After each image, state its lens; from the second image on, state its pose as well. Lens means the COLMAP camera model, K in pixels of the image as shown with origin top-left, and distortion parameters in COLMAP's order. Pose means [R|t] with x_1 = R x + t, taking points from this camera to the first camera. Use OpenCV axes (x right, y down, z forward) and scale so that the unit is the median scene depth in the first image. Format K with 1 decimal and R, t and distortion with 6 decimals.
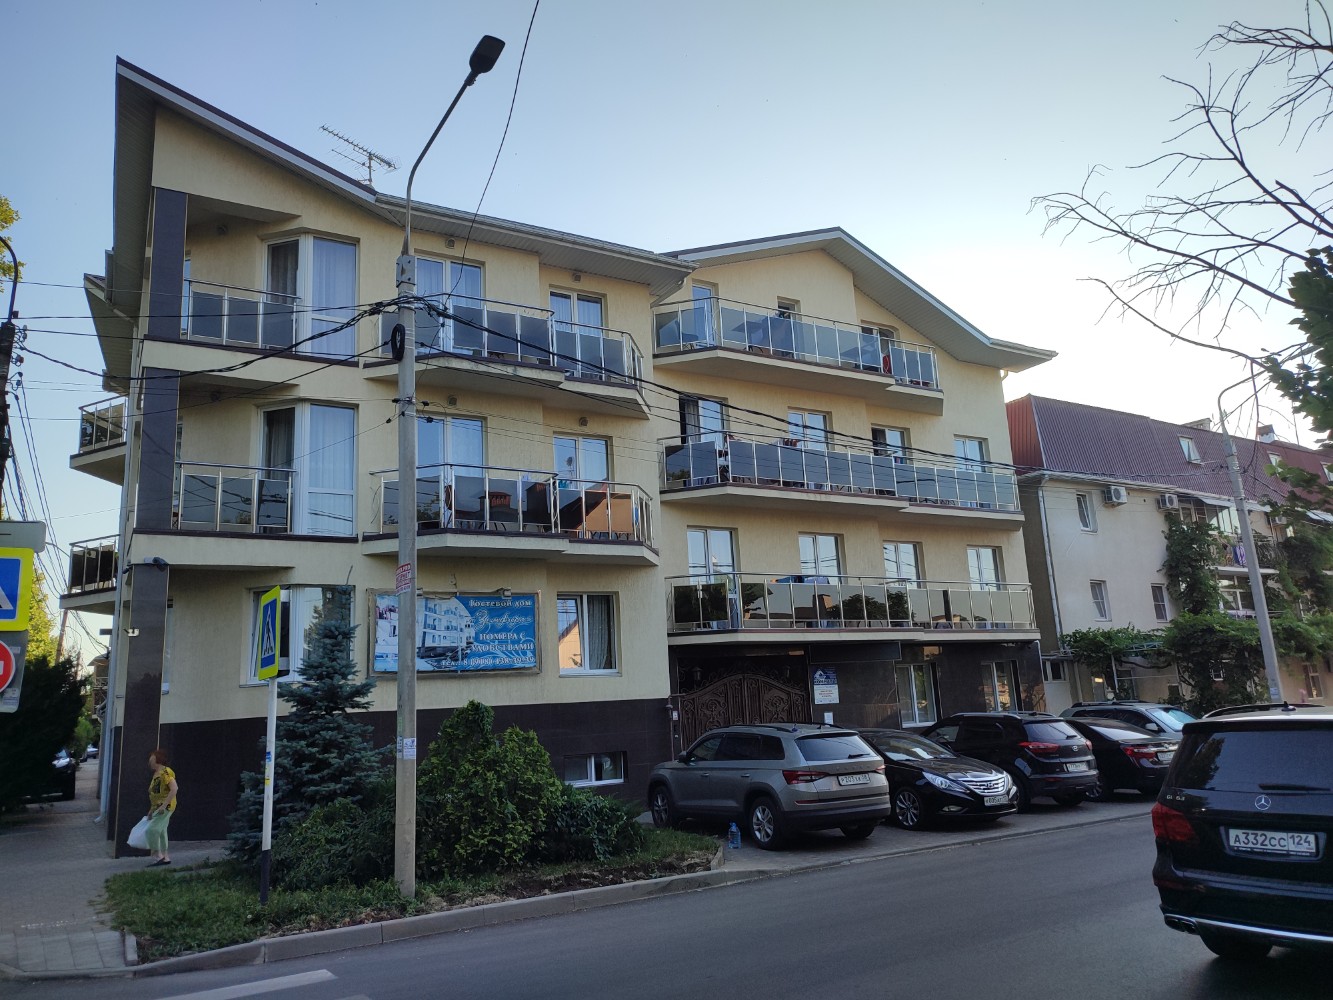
lens RADIAL K [[973.4, 0, 670.0], [0, 973.4, 499.8], [0, 0, 1]] dist [0.028260, -0.005494]
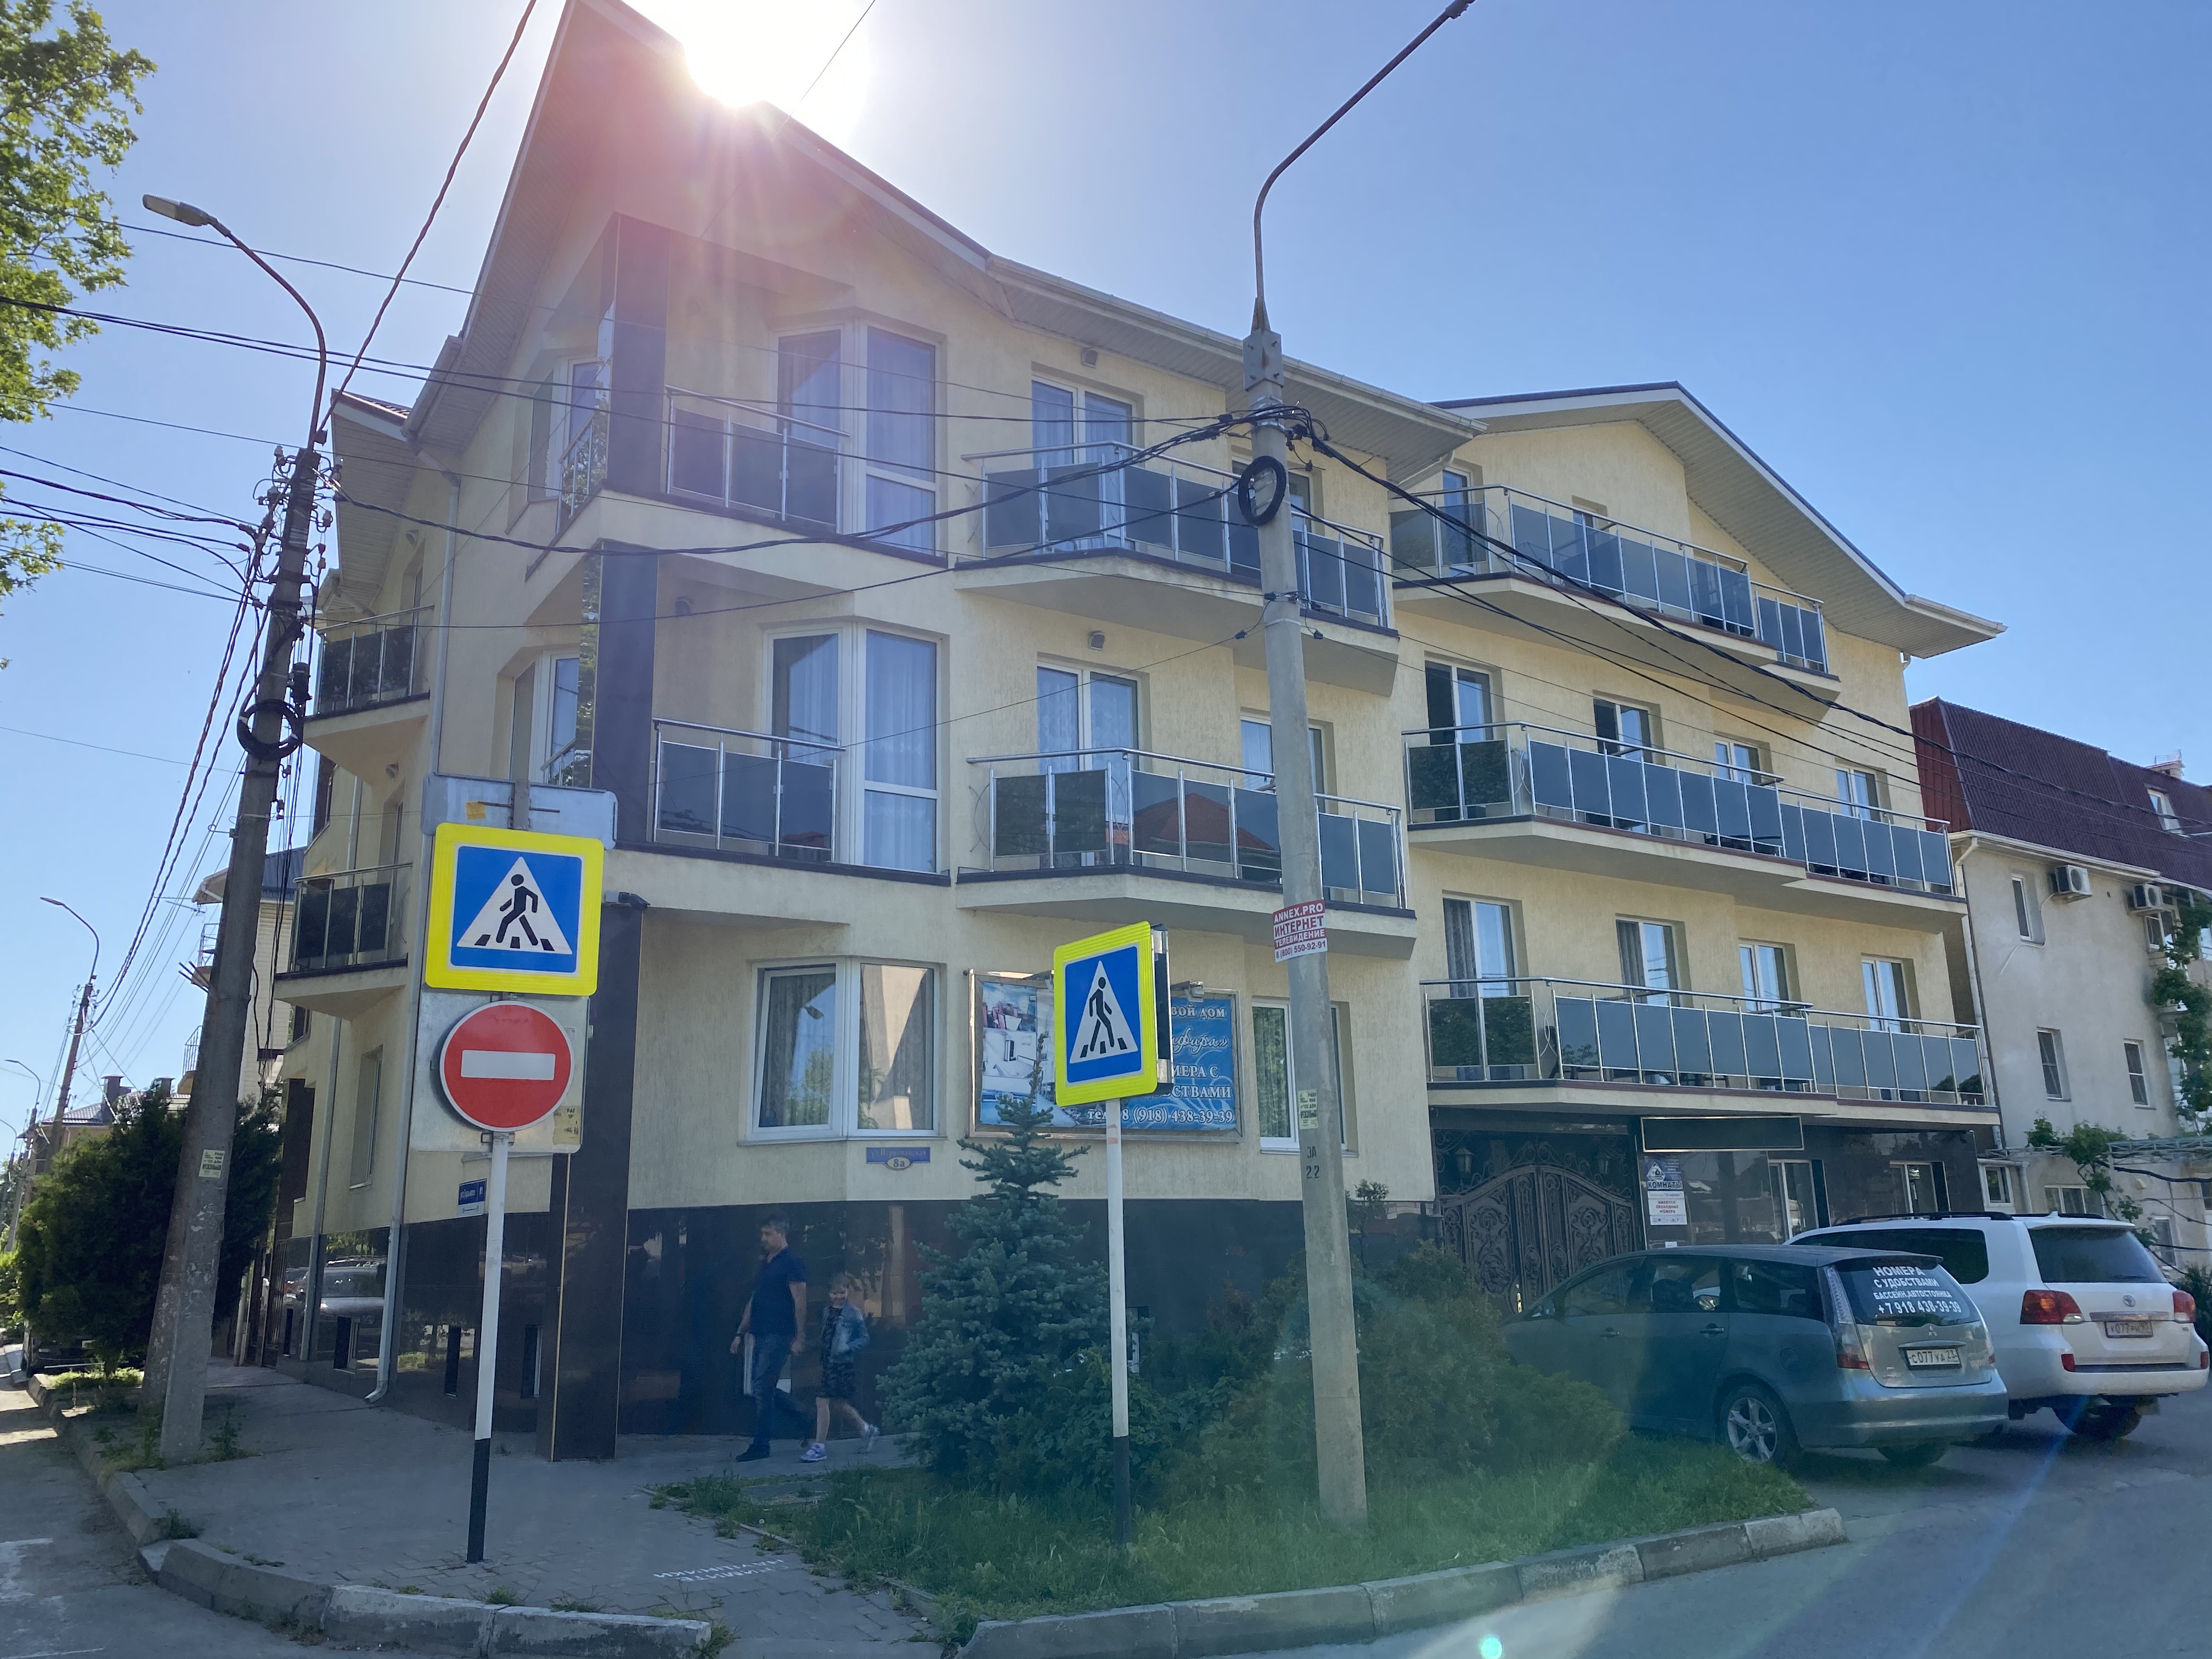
lens RADIAL K [[1627.9, 0, 1096.0], [0, 1627.9, 813.1], [0, 0, 1]] dist [0.082810, -0.017223]
pose [[0.998199, 0.048454, 0.035374, -0.240762], [-0.047114, 0.998175, -0.037788, 0.030386], [-0.037140, 0.036053, 0.998659, 0.079152]]
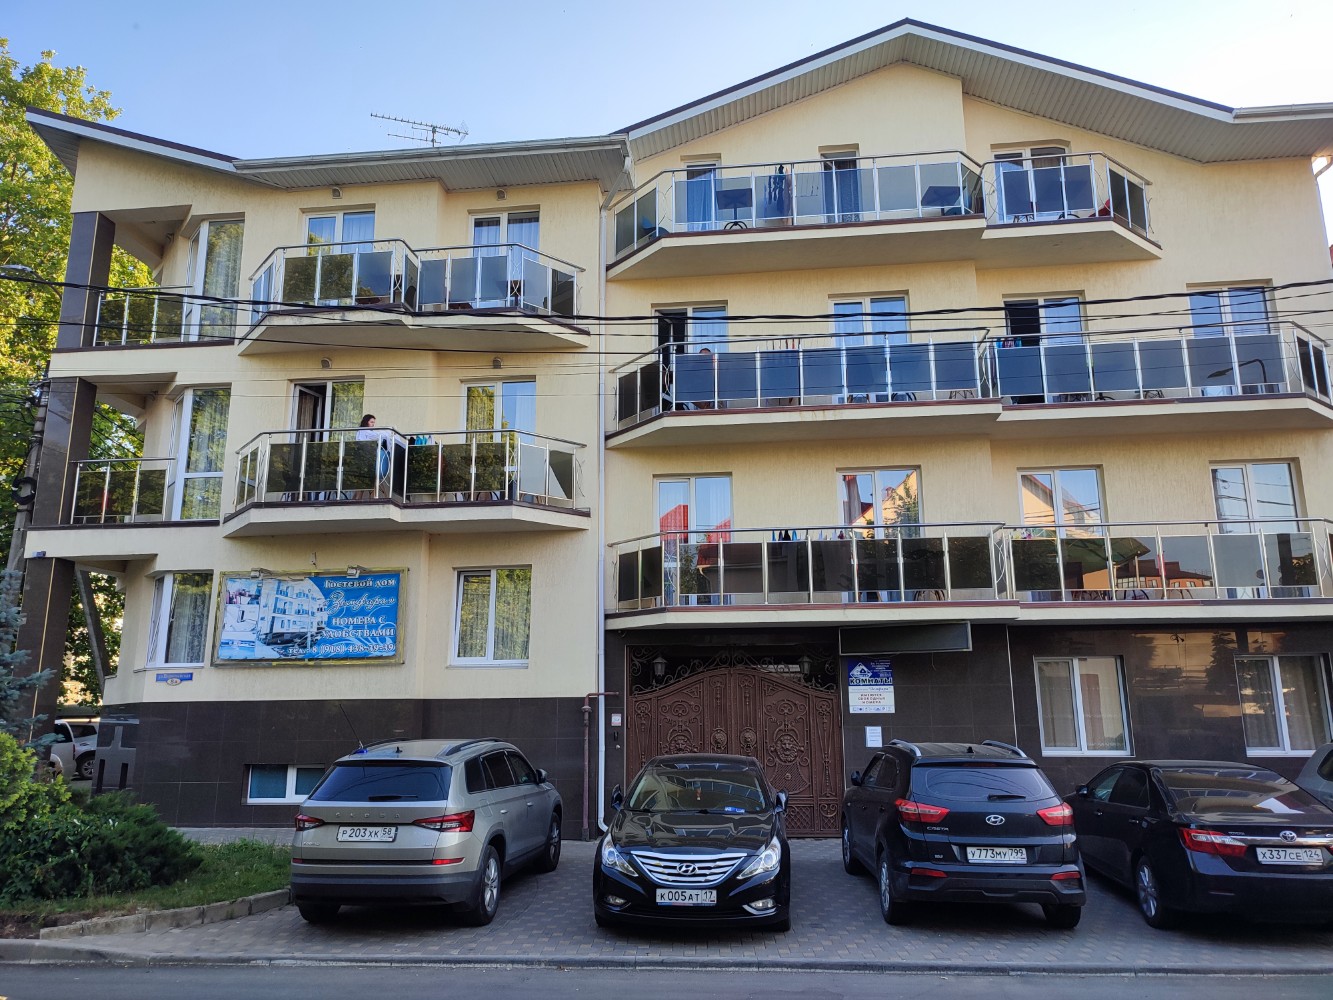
lens RADIAL K [[973.4, 0, 659.0], [0, 973.4, 503.3], [0, 0, 1]] dist [0.028260, -0.005494]
pose [[0.800164, -0.082523, -0.594077, 0.533889], [0.092816, 0.995595, -0.013283, 0.066543], [0.592556, -0.044511, 0.804299, 0.425217]]
